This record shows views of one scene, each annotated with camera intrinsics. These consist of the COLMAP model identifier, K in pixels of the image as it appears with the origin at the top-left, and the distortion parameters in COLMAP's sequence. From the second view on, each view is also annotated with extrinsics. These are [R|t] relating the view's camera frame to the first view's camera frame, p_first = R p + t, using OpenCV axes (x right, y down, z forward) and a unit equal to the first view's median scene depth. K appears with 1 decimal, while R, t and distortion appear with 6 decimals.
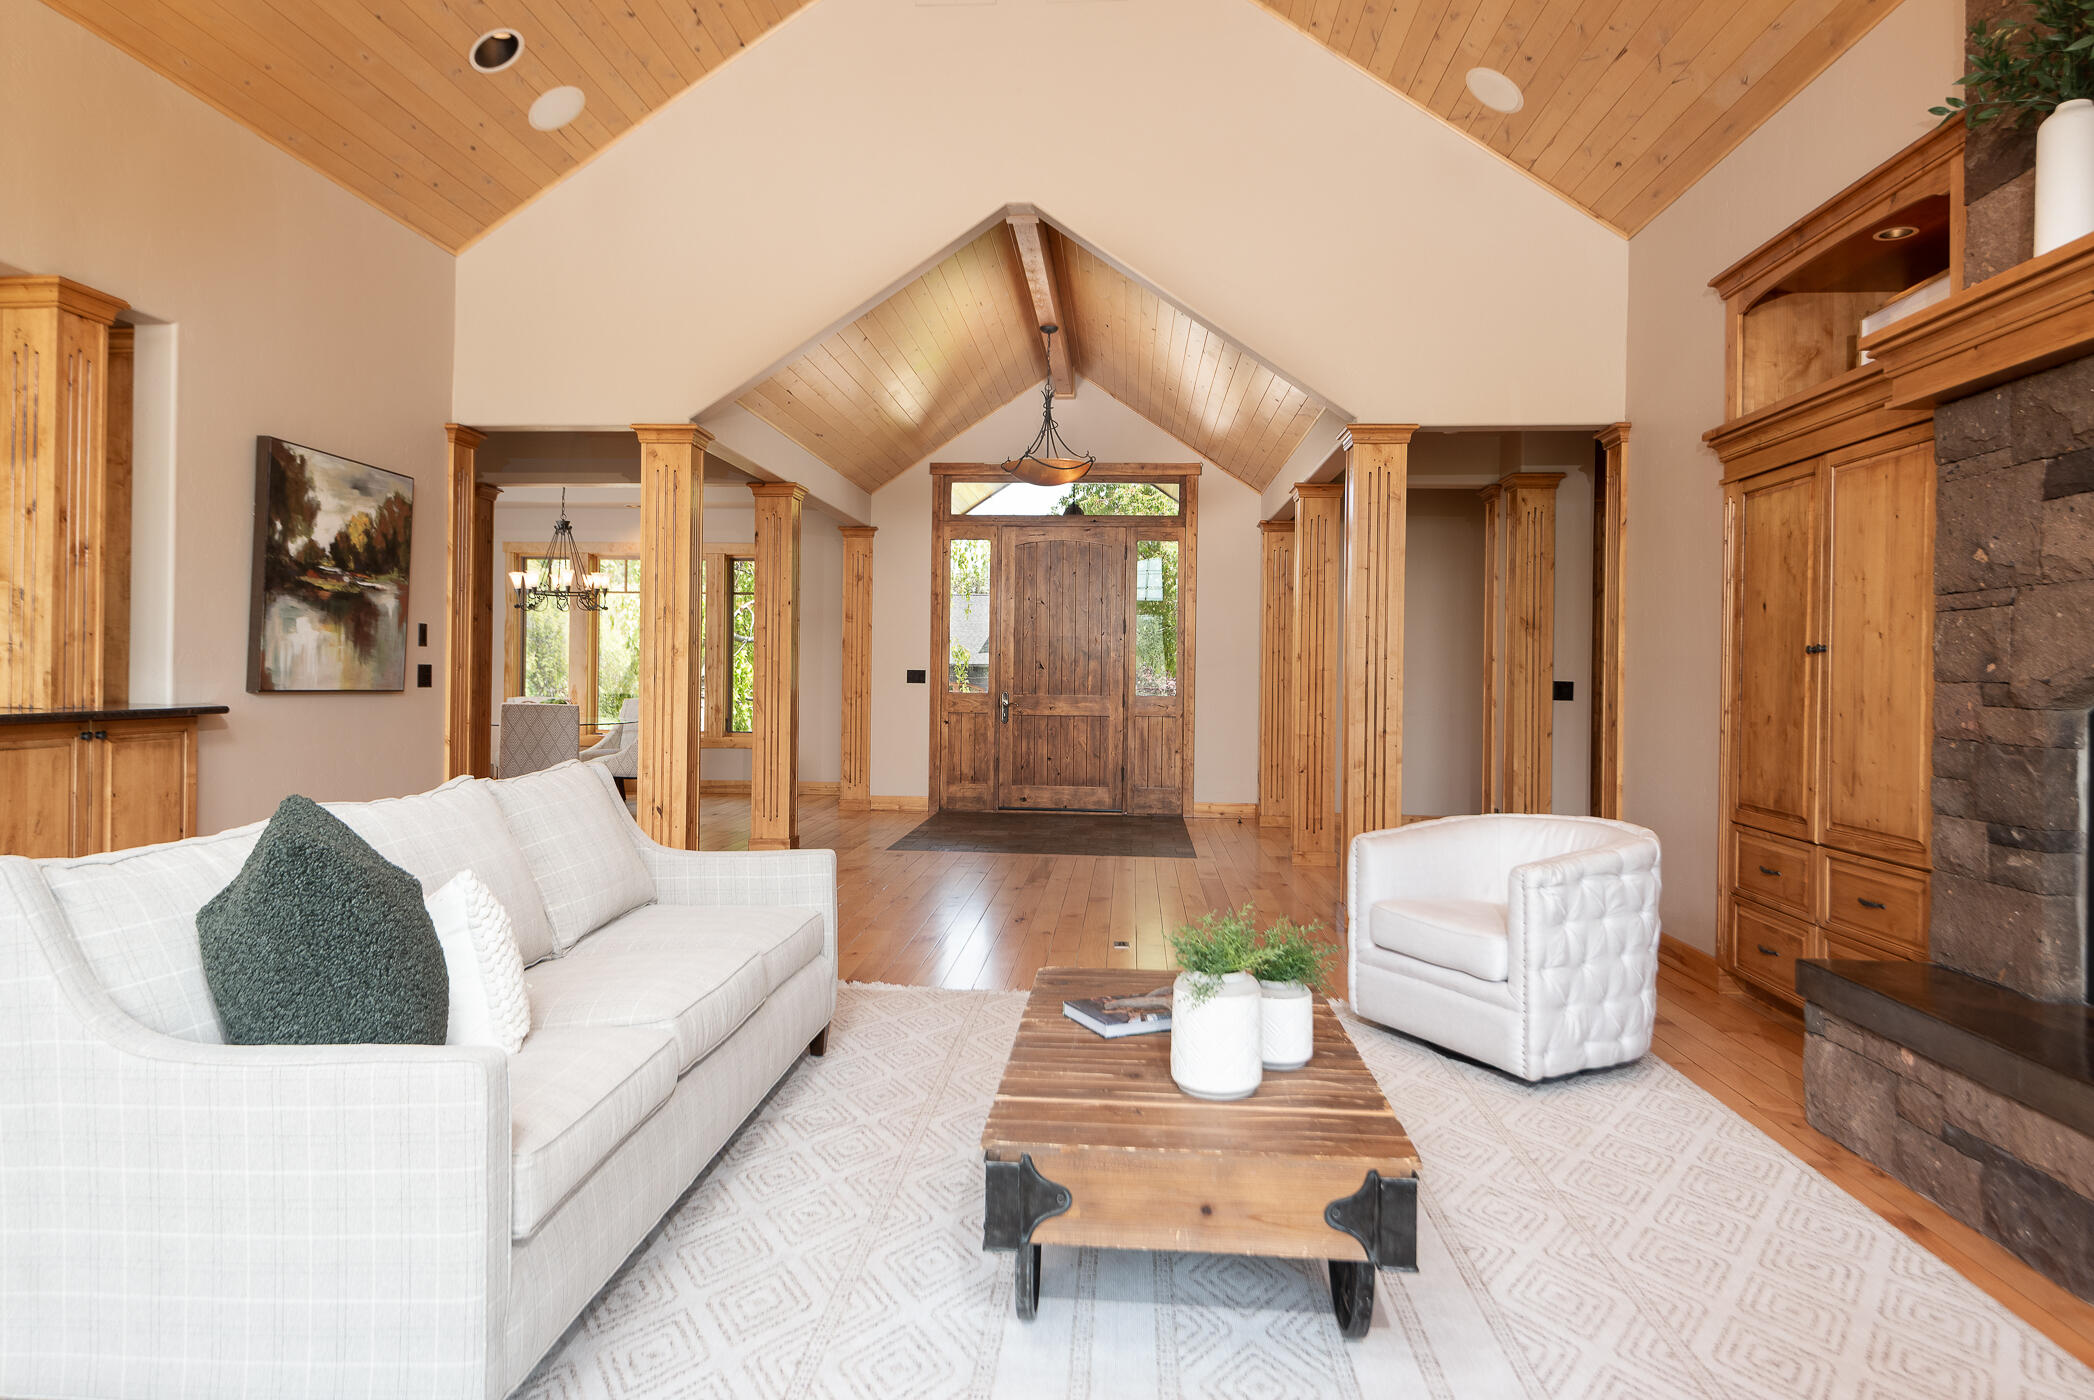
lens RADIAL K [[1278.1, 0, 1045.6], [0, 1278.1, 681.1], [0, 0, 1]] dist [0.009571, -0.004046]
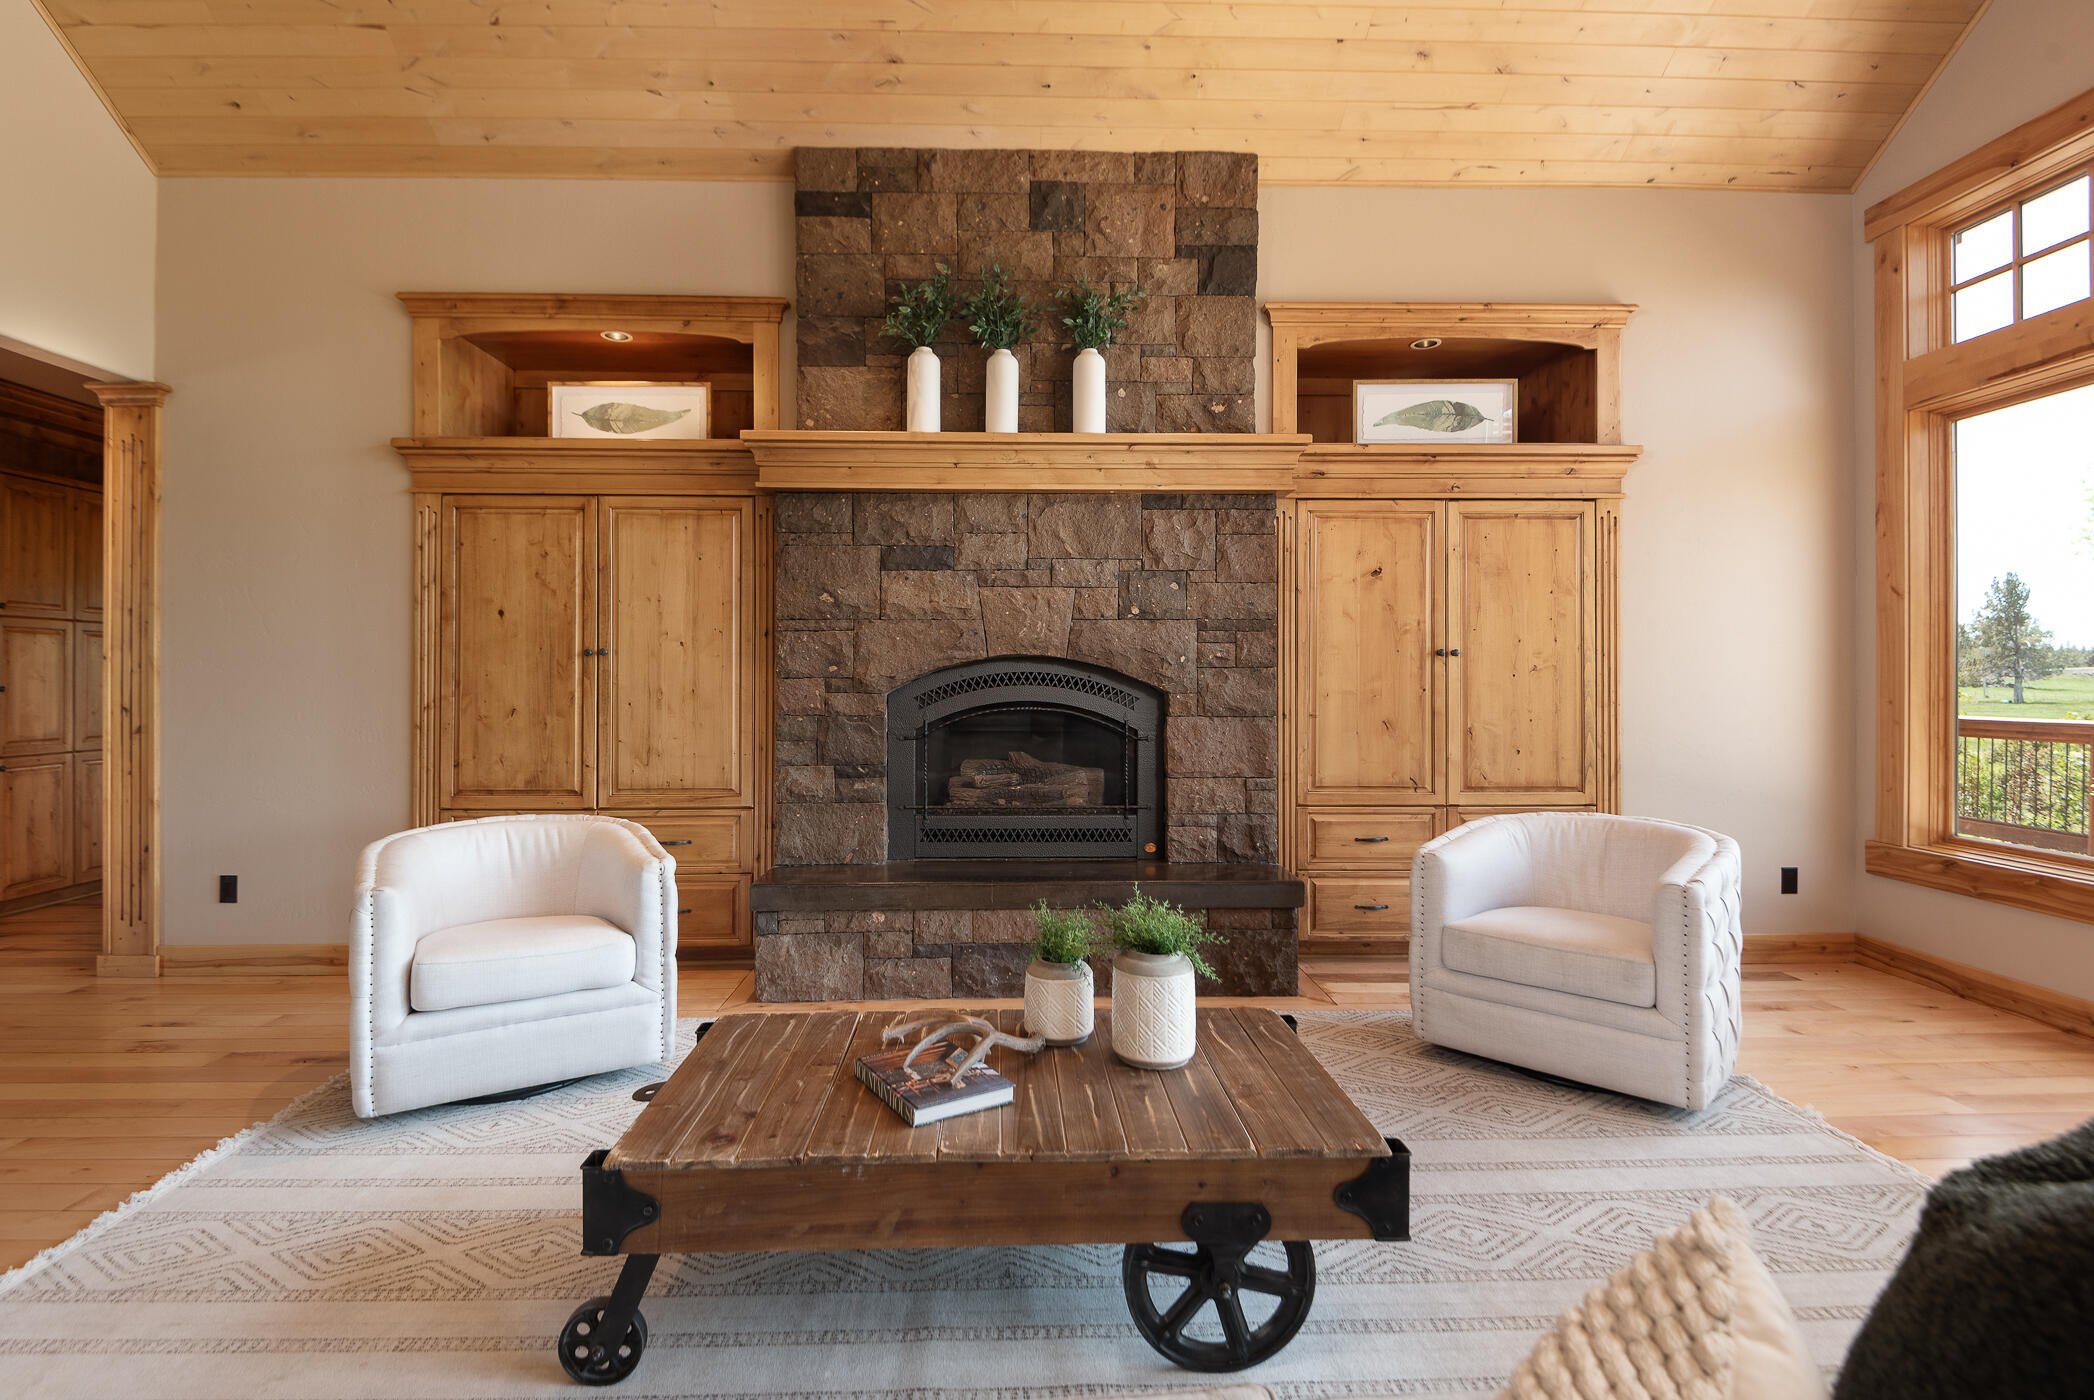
lens RADIAL K [[1006.6, 0, 1040.0], [0, 1006.6, 693.0], [0, 0, 1]] dist [-0.003715, -0.000606]
pose [[-0.096569, -0.029582, 0.994887, -0.452283], [0.006707, 0.999516, 0.030371, -0.013835], [-0.995304, 0.009605, -0.096324, 0.733447]]
